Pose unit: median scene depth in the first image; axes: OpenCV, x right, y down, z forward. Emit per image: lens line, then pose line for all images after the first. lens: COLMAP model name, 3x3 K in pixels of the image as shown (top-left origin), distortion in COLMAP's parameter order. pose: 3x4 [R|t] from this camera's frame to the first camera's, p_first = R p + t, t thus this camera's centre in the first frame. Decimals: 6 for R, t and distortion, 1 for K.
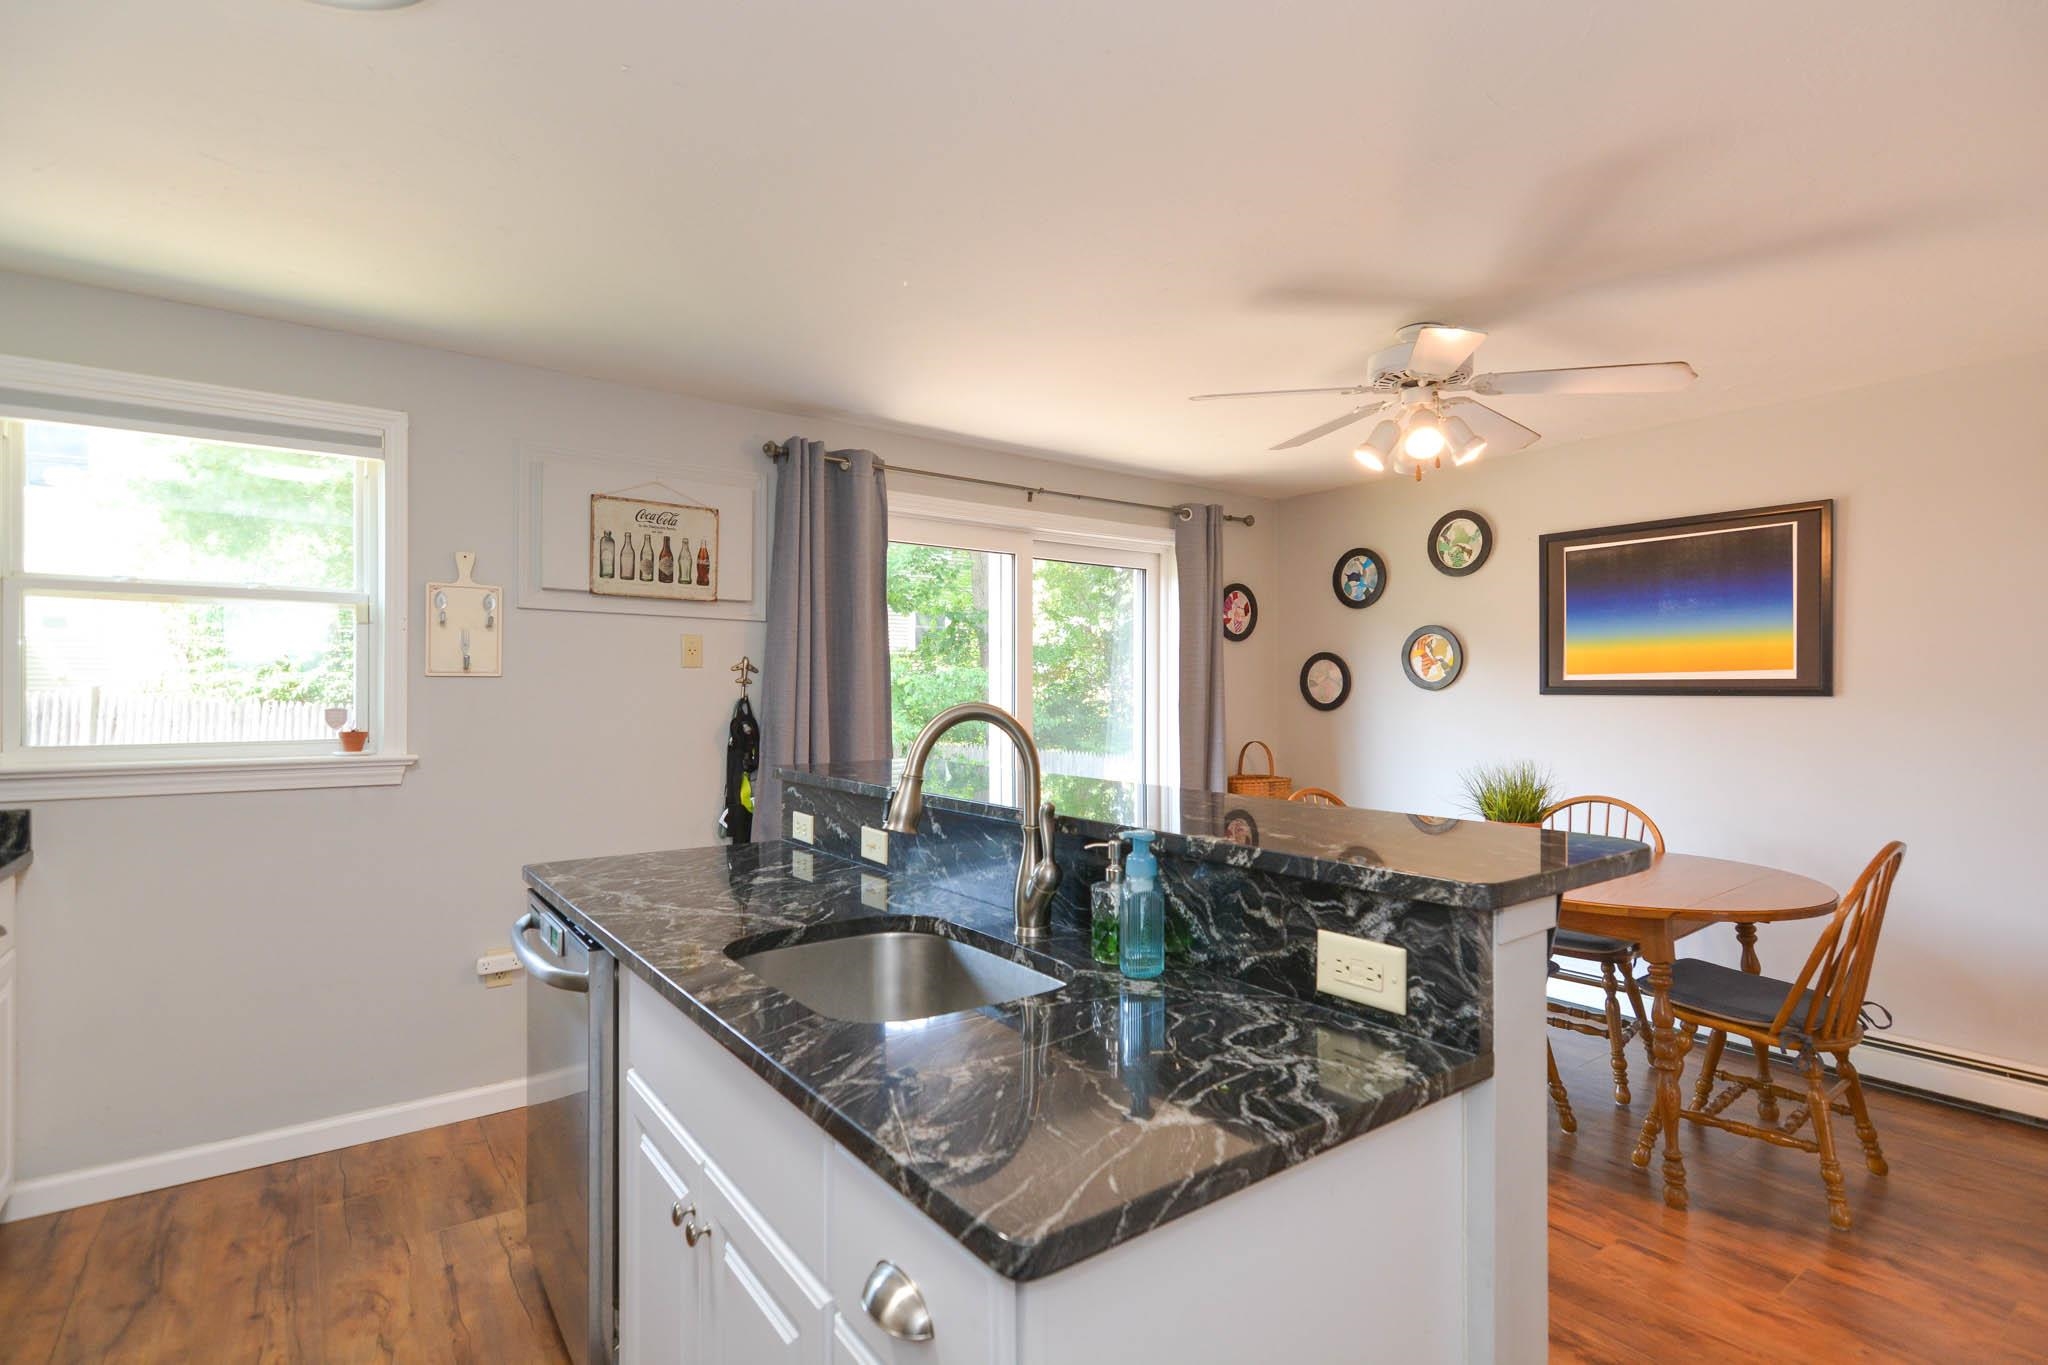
lens RADIAL K [[985.3, 0, 1035.4], [0, 985.3, 684.3], [0, 0, 1]] dist [0.002898, -0.000170]
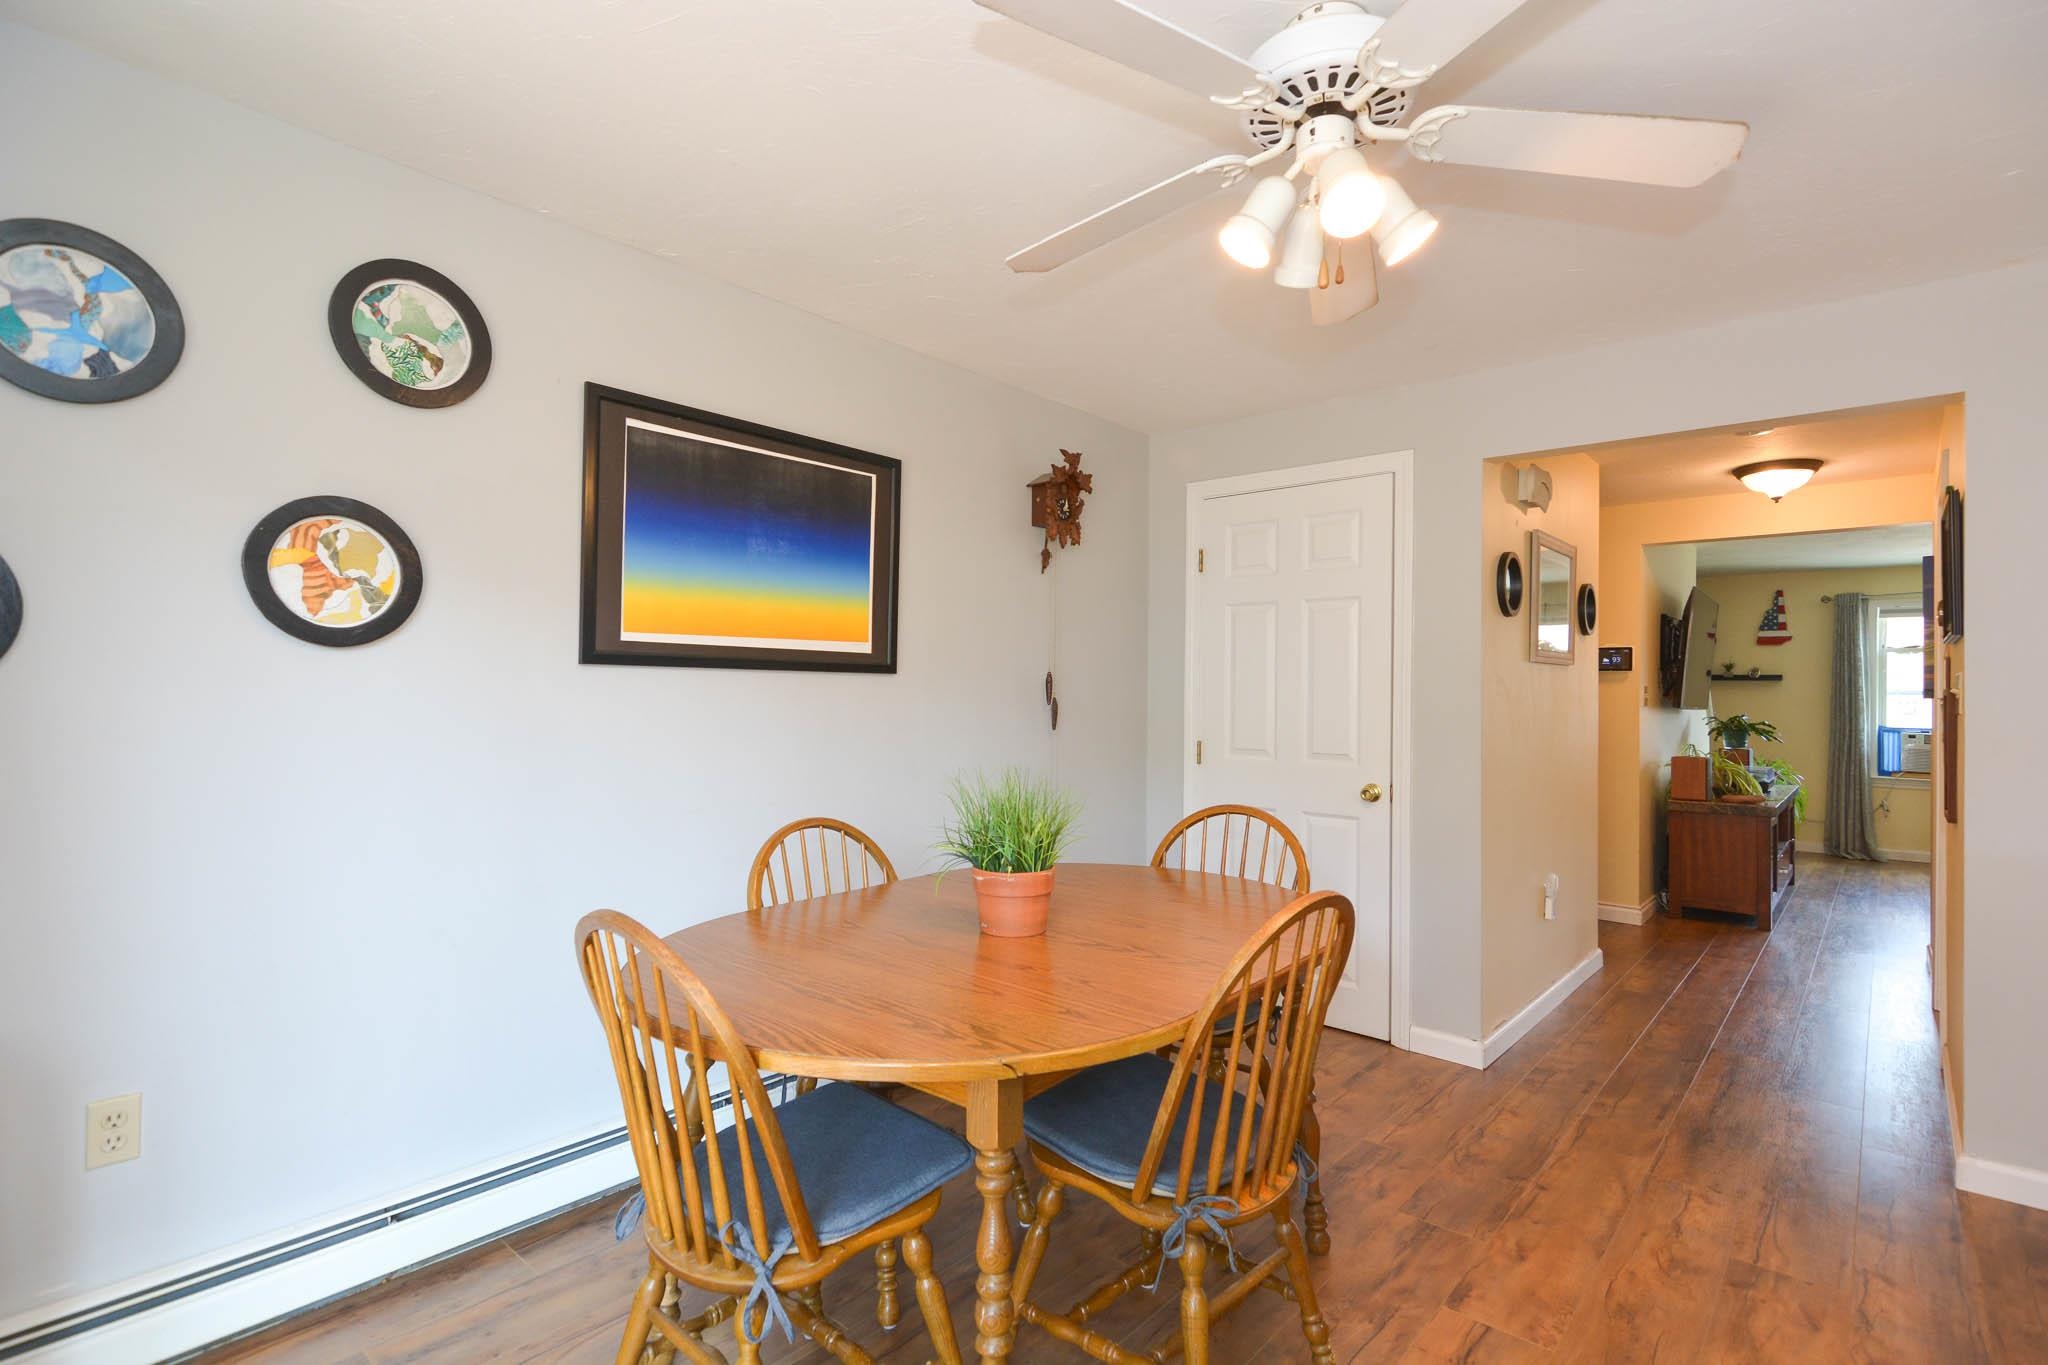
lens RADIAL K [[985.3, 0, 1035.4], [0, 985.3, 684.3], [0, 0, 1]] dist [0.002898, -0.000170]
pose [[-0.213854, -0.007451, 0.976837, -0.098780], [-0.030914, 0.999522, 0.000857, 0.013945], [-0.976376, -0.030015, -0.213982, 0.882326]]
